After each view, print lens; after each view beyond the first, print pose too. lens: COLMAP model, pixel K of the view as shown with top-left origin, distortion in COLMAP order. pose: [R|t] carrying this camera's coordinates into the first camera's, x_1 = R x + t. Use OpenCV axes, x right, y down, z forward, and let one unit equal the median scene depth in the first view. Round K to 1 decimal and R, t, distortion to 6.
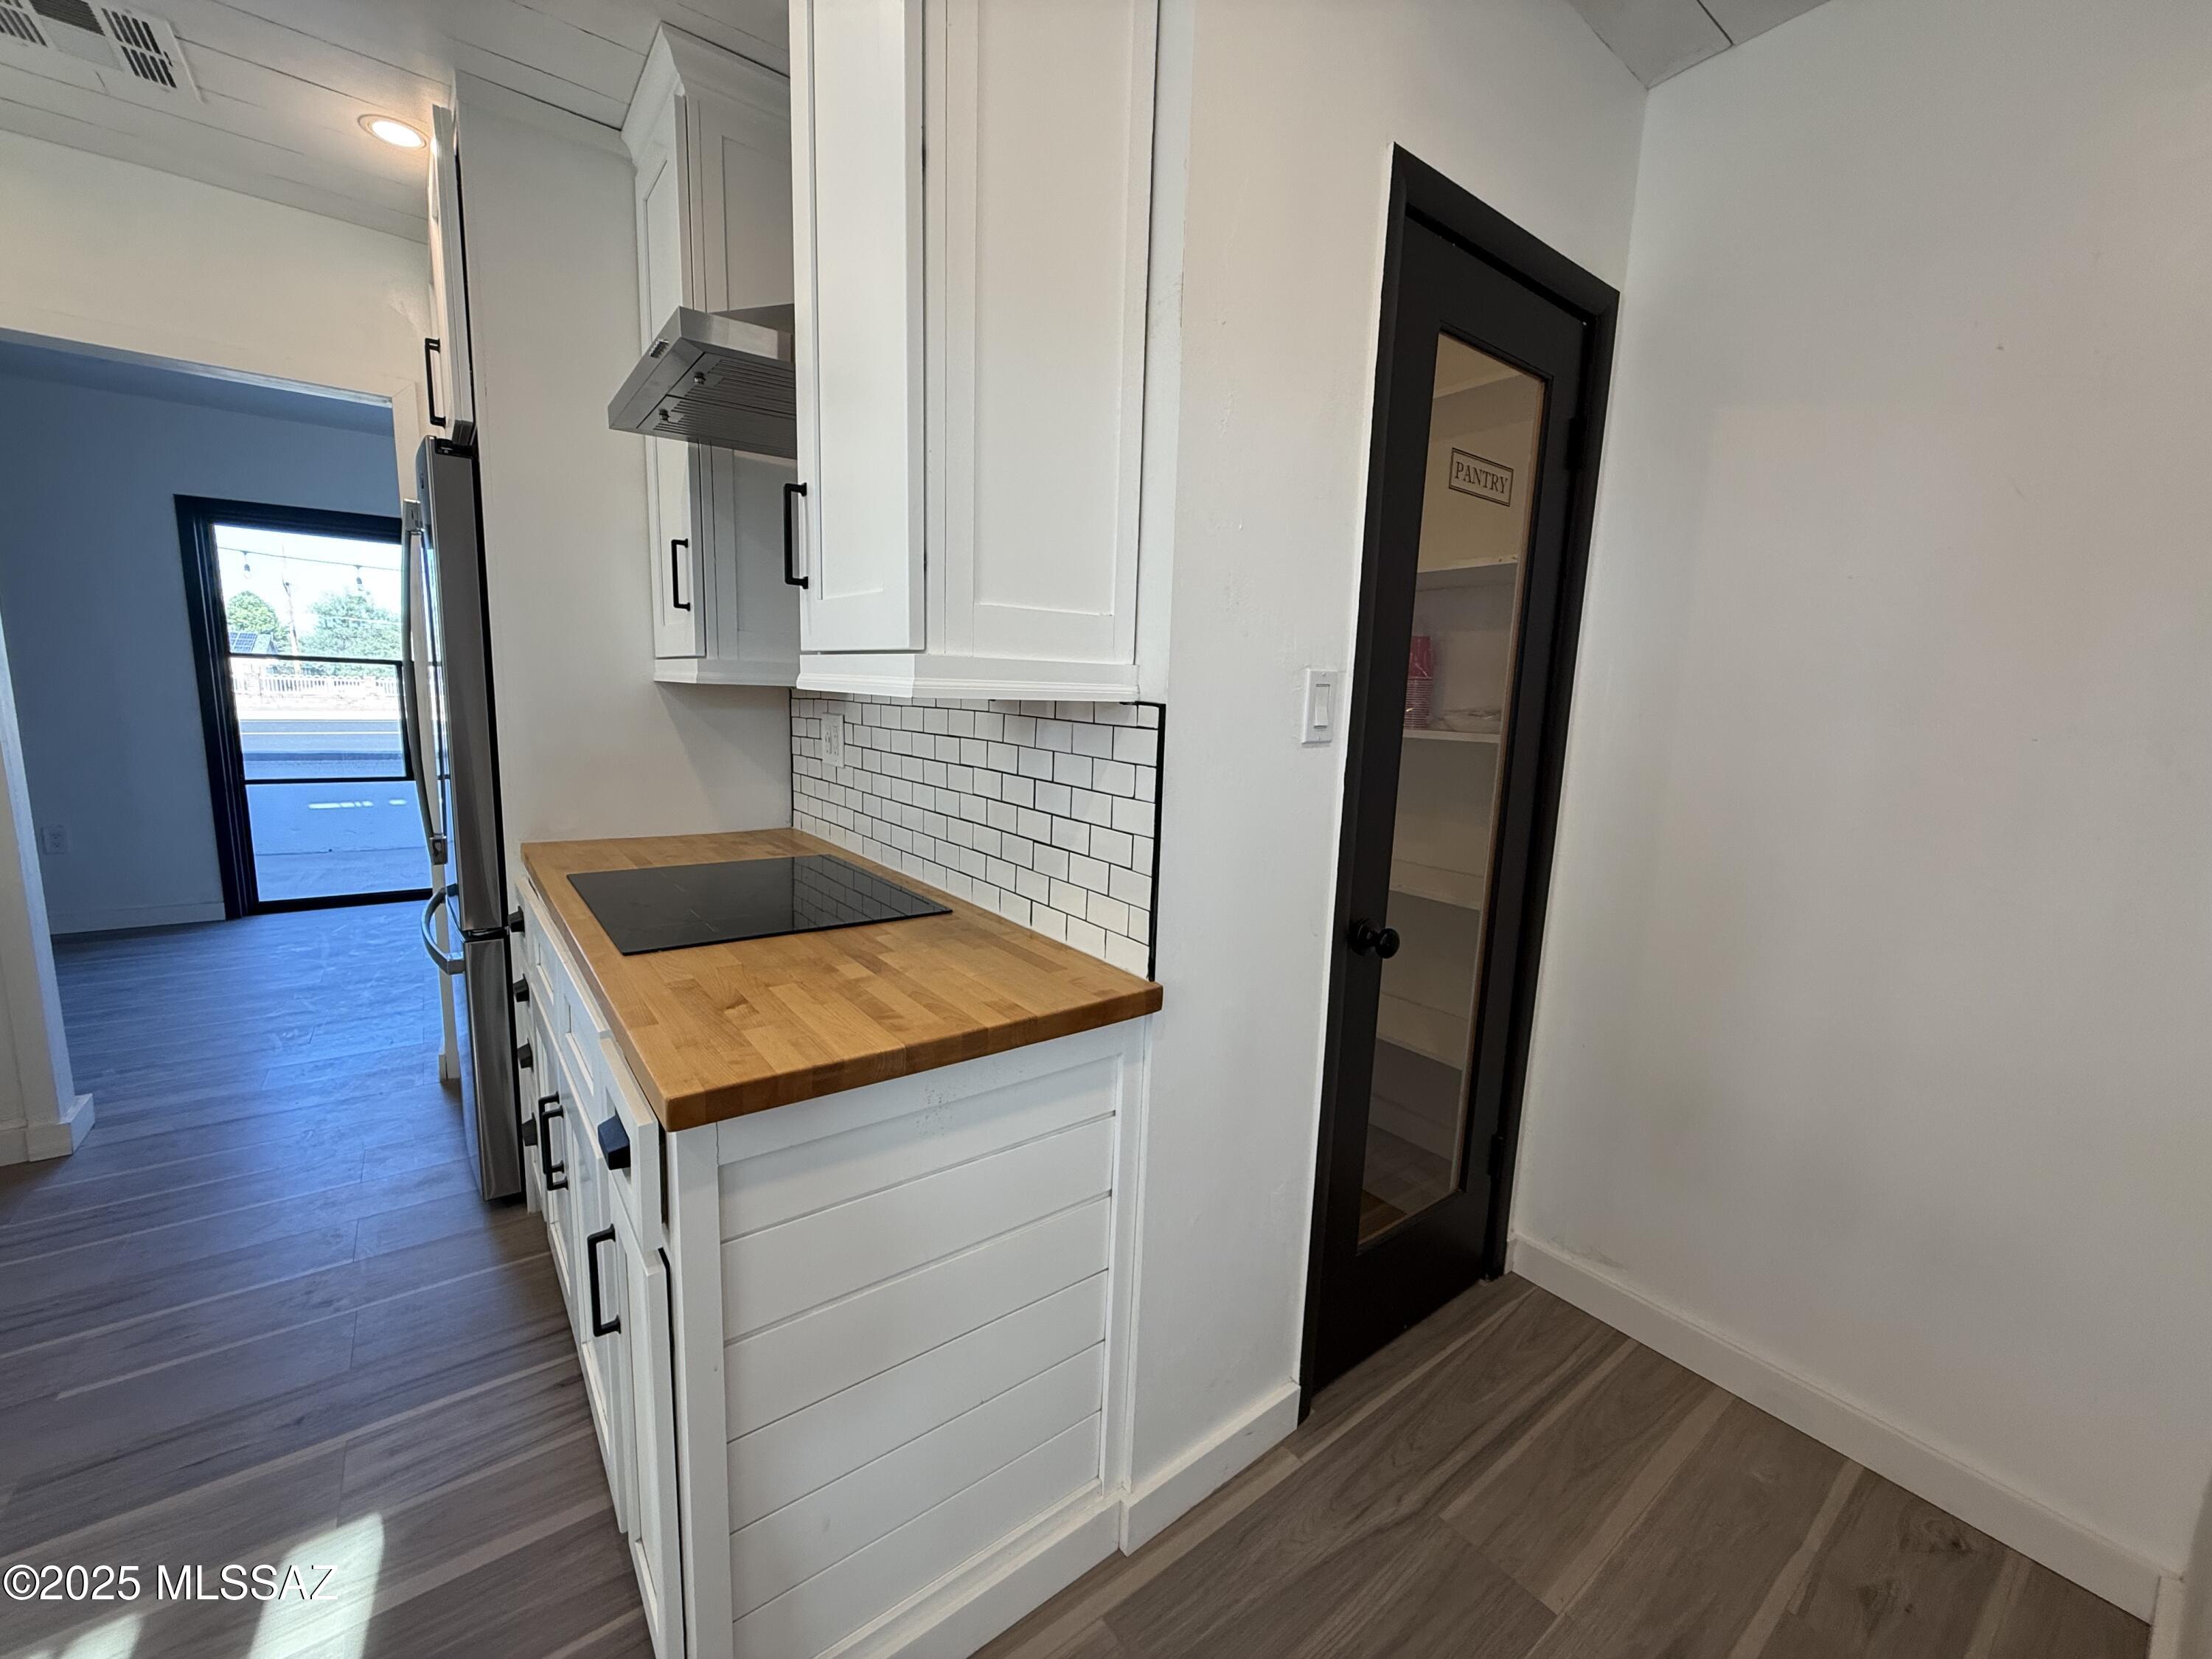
lens RADIAL K [[880.9, 0, 1103.2], [0, 880.9, 833.4], [0, 0, 1]] dist [-0.000341, -0.000097]
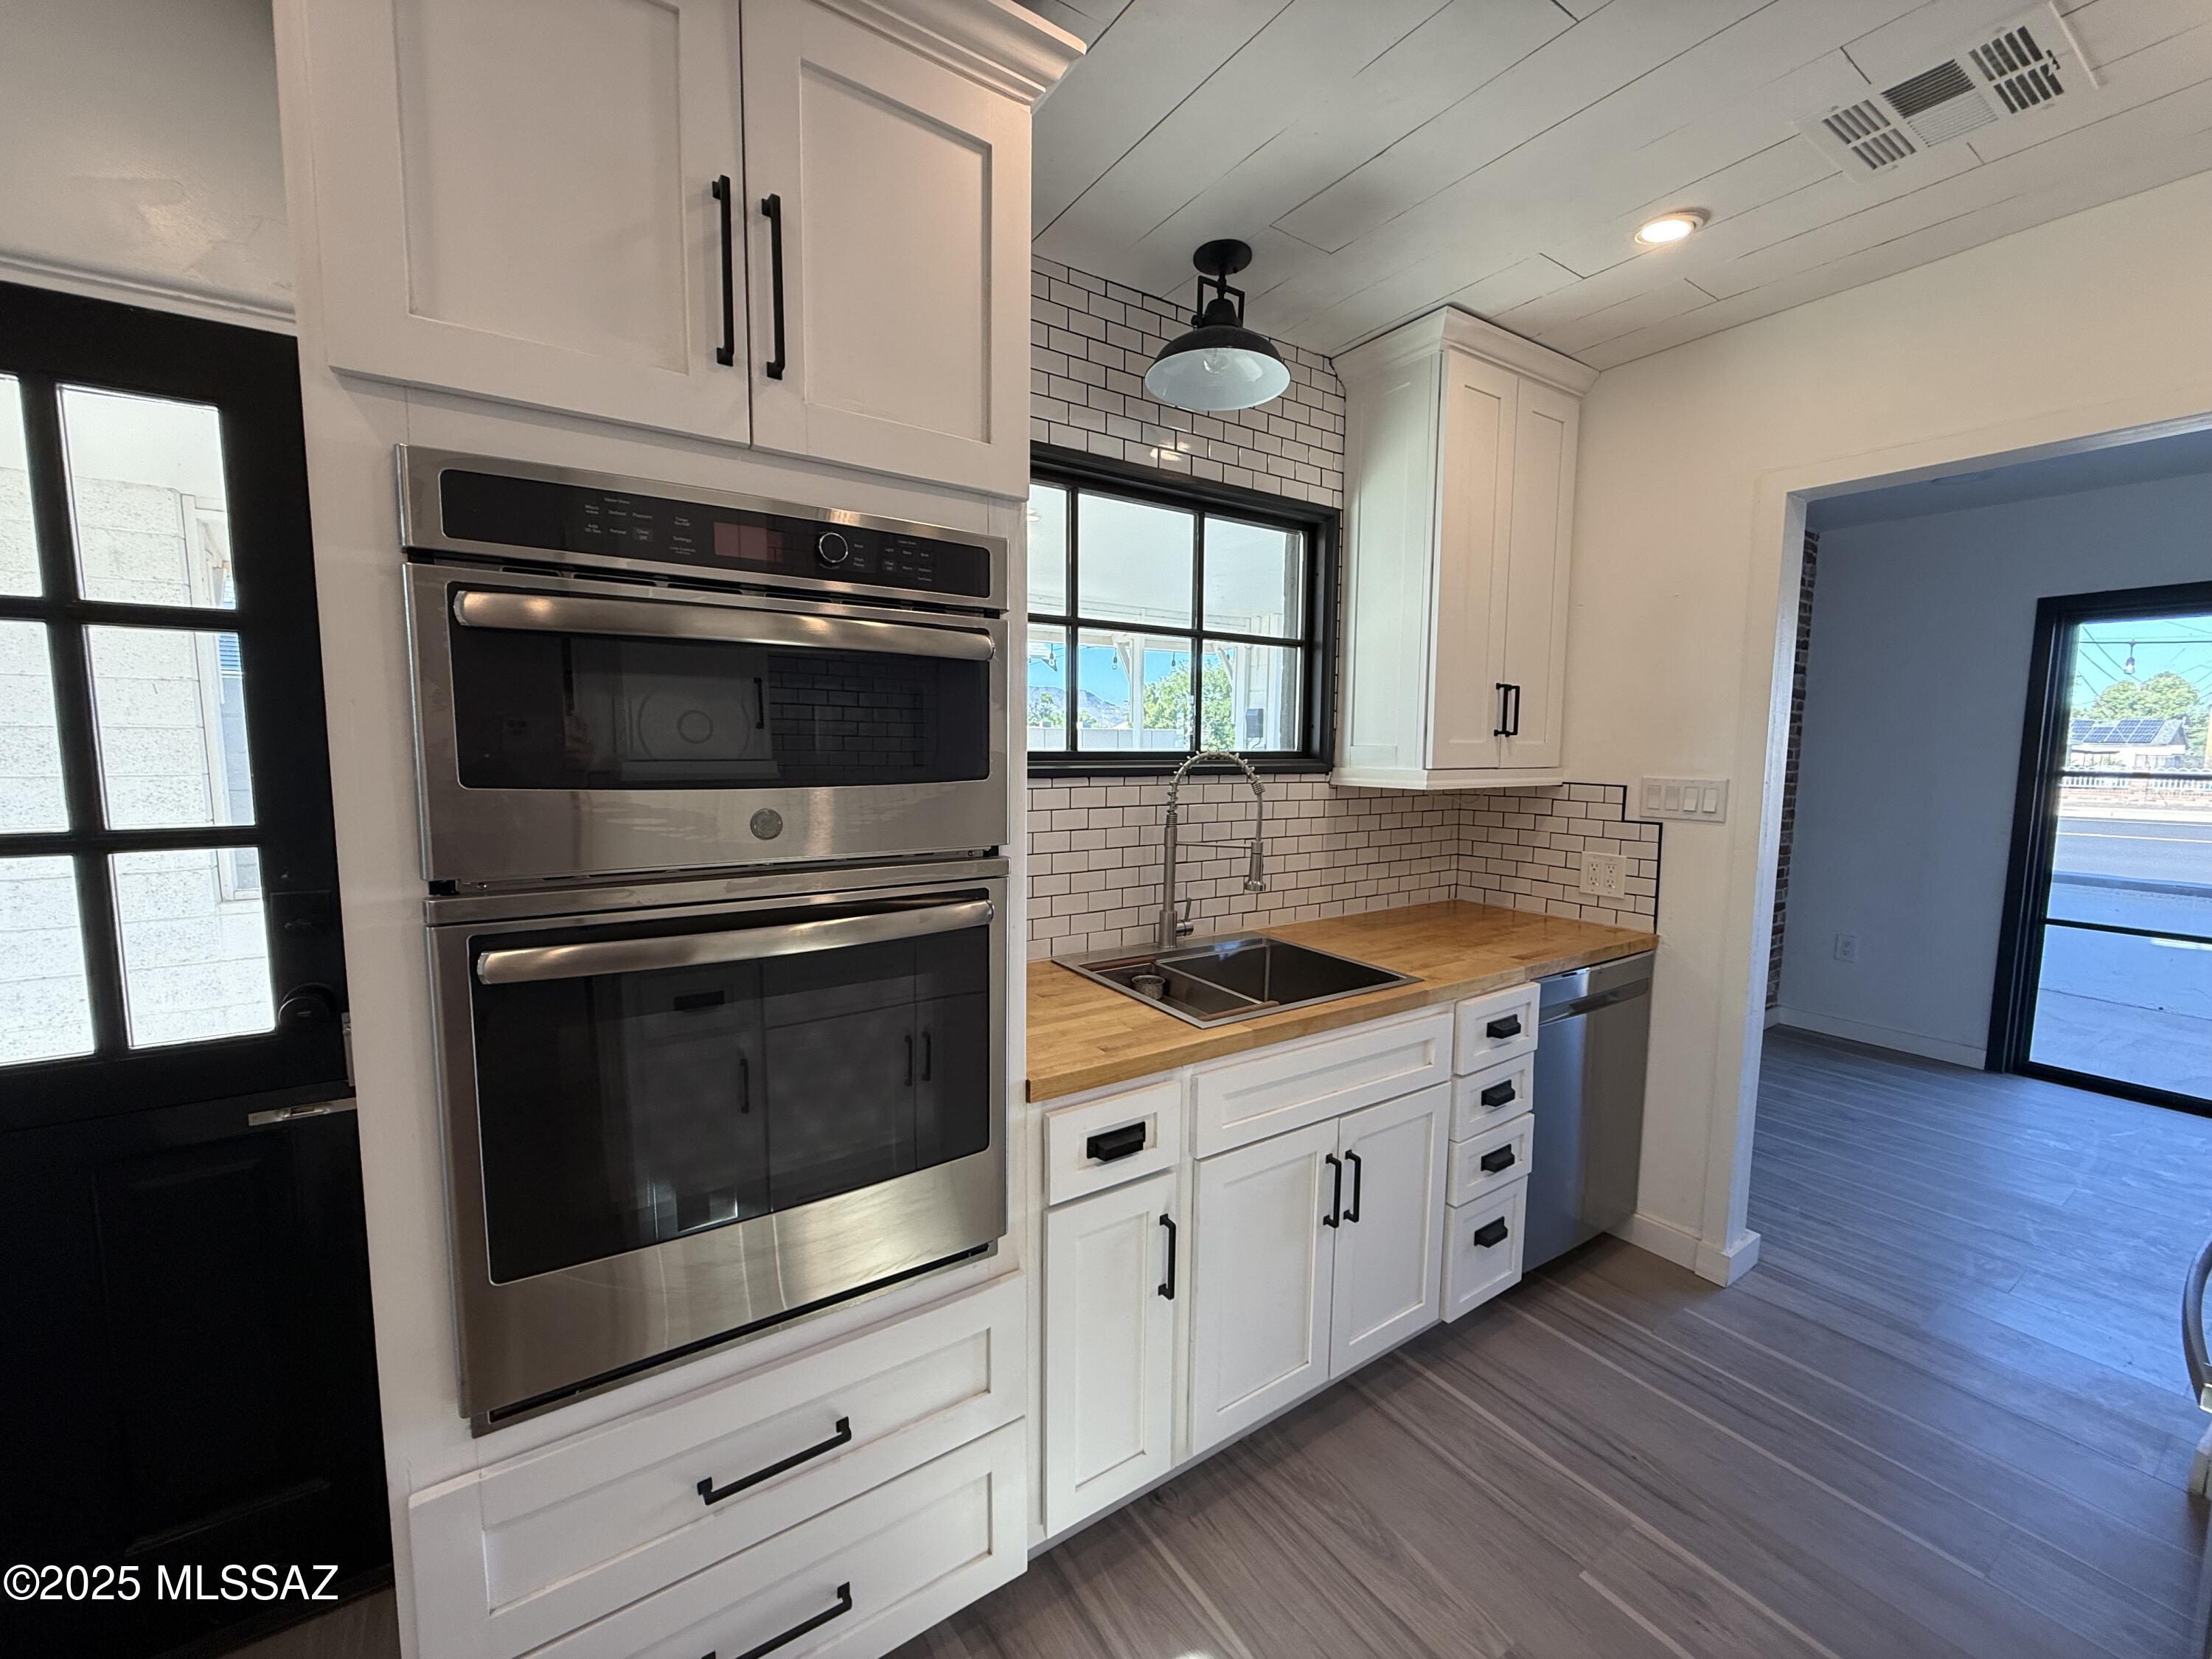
lens RADIAL K [[880.9, 0, 1096.0], [0, 880.9, 831.2], [0, 0, 1]] dist [-0.000341, -0.000097]
pose [[-0.063836, 0.064547, -0.995871, -0.229706], [-0.165888, 0.983336, 0.074368, -0.155086], [0.984076, 0.169951, -0.052064, 0.378275]]
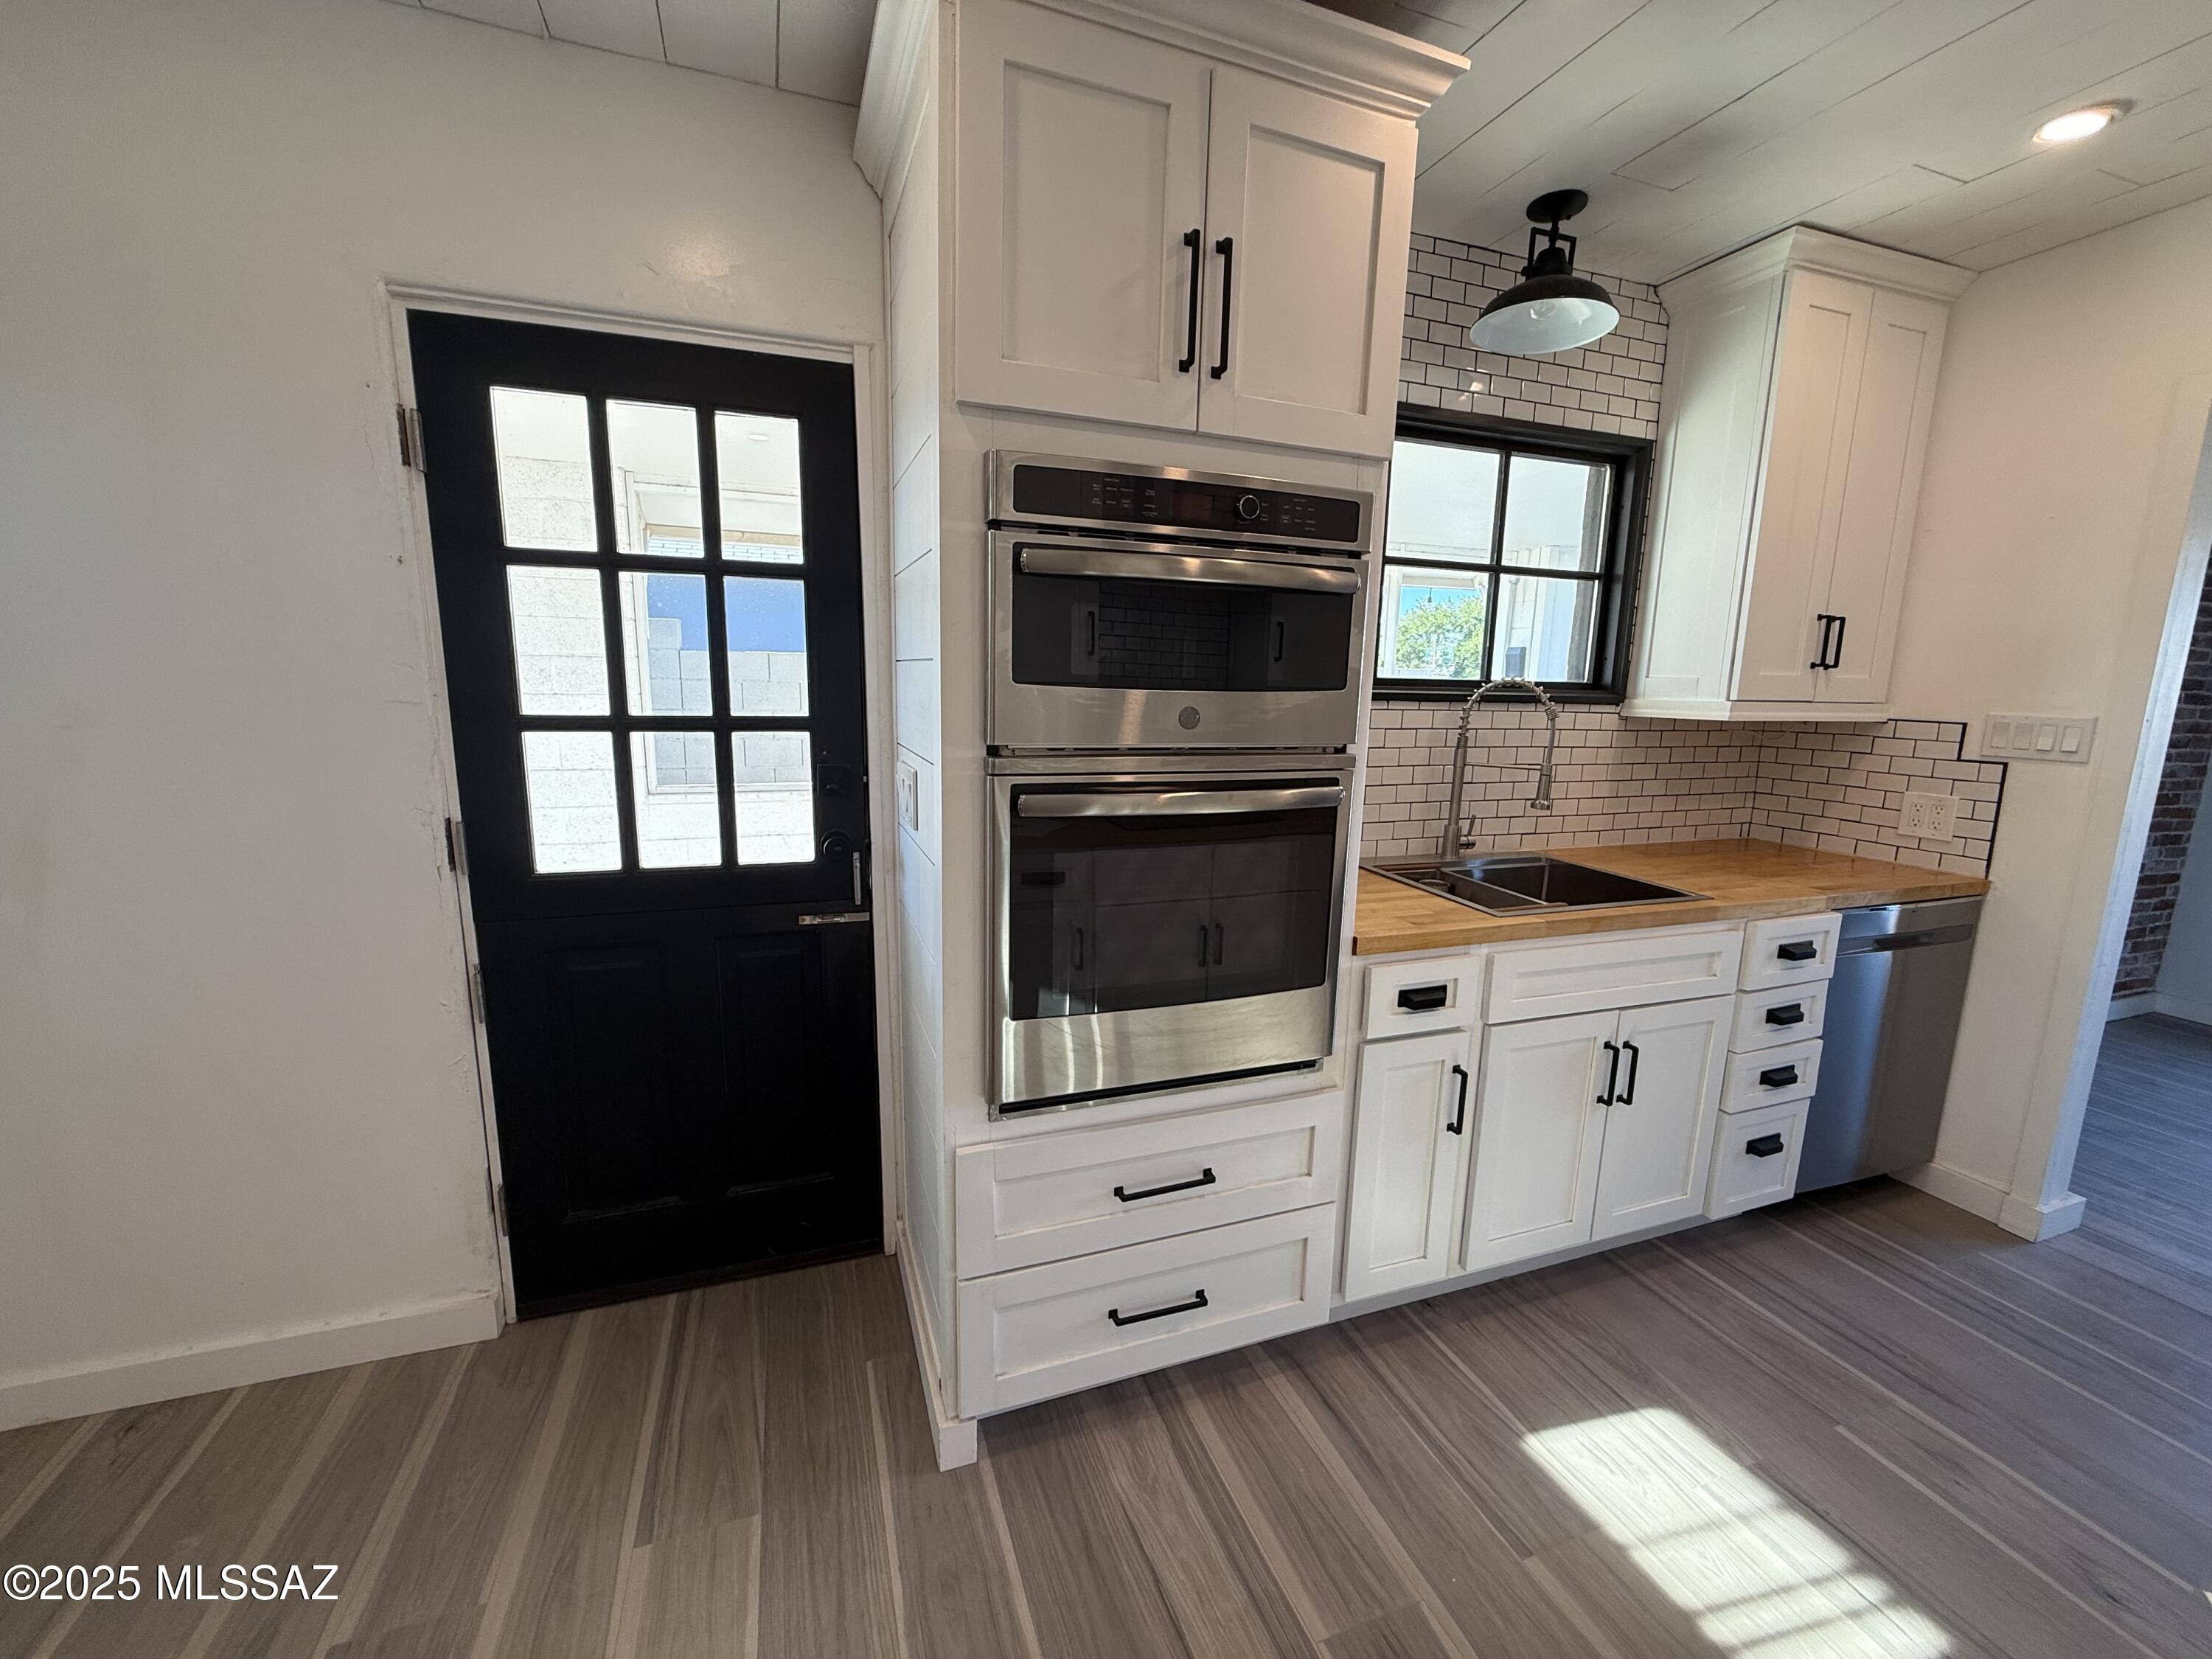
lens RADIAL K [[880.9, 0, 1098.8], [0, 880.9, 831.8], [0, 0, 1]] dist [-0.000341, -0.000097]
pose [[-0.301400, 0.119443, -0.945987, 0.023402], [-0.178983, 0.967400, 0.179172, -0.099785], [0.936549, 0.223318, -0.270196, 0.277974]]
